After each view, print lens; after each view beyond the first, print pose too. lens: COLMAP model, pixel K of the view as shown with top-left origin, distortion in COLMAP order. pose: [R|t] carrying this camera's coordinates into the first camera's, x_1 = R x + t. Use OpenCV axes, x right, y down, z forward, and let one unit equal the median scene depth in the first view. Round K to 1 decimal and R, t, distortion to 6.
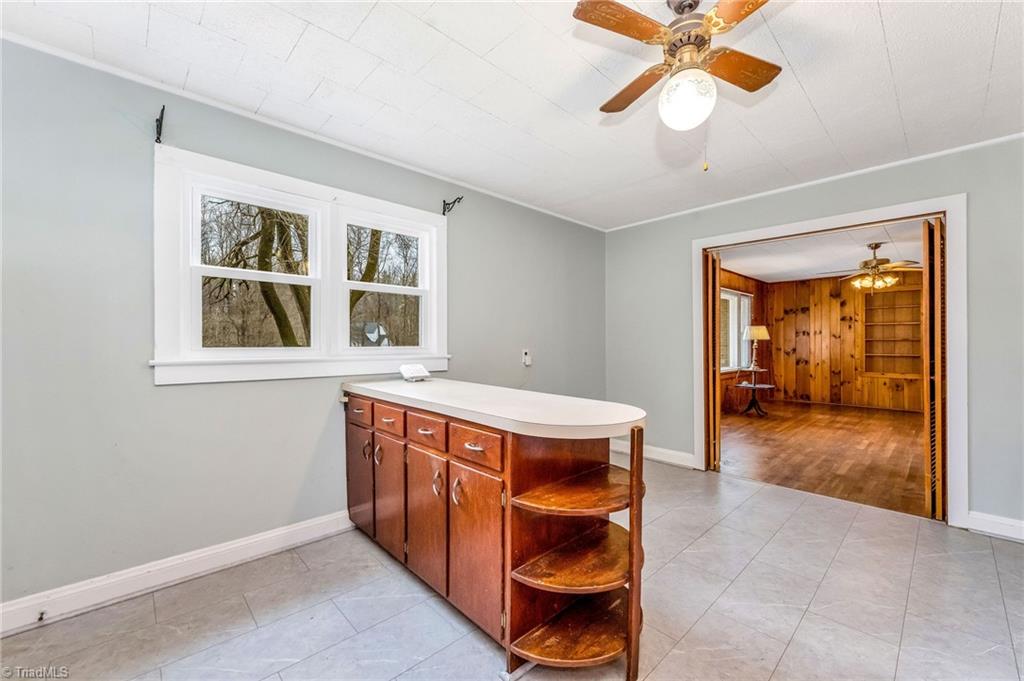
lens RADIAL K [[408.5, 0, 512.0], [0, 408.5, 340.5], [0, 0, 1]] dist [0.001097, 0.000131]
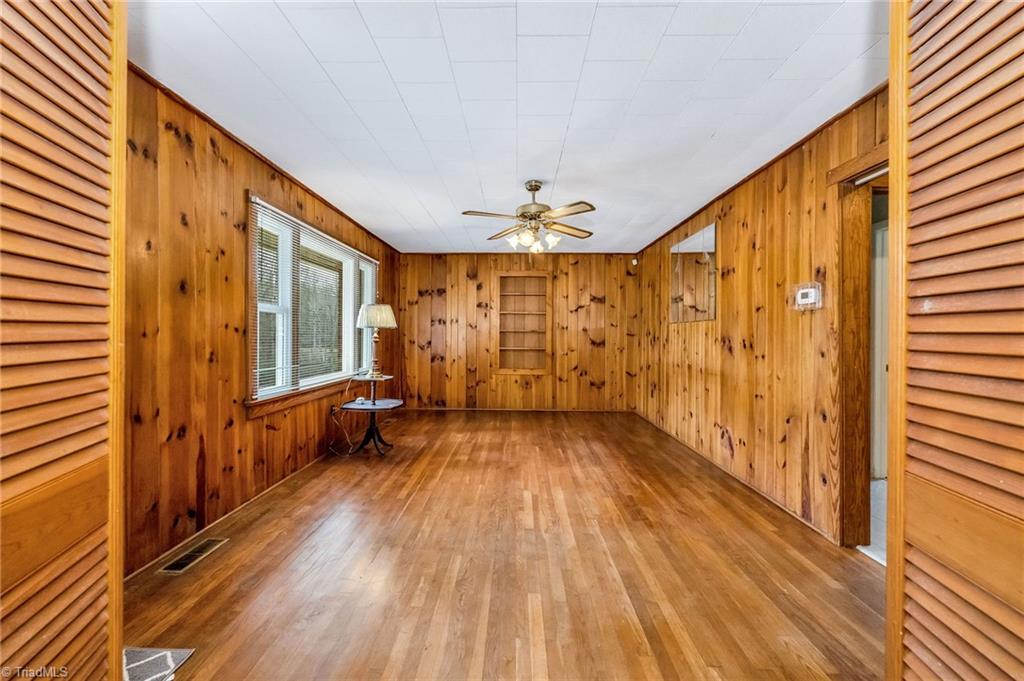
lens RADIAL K [[408.5, 0, 512.0], [0, 408.5, 340.5], [0, 0, 1]] dist [0.001097, 0.000131]
pose [[0.693655, -0.003507, 0.720299, 0.262314], [-0.010966, 0.999821, 0.015428, 0.004984], [-0.720224, -0.018600, 0.693492, 0.380232]]
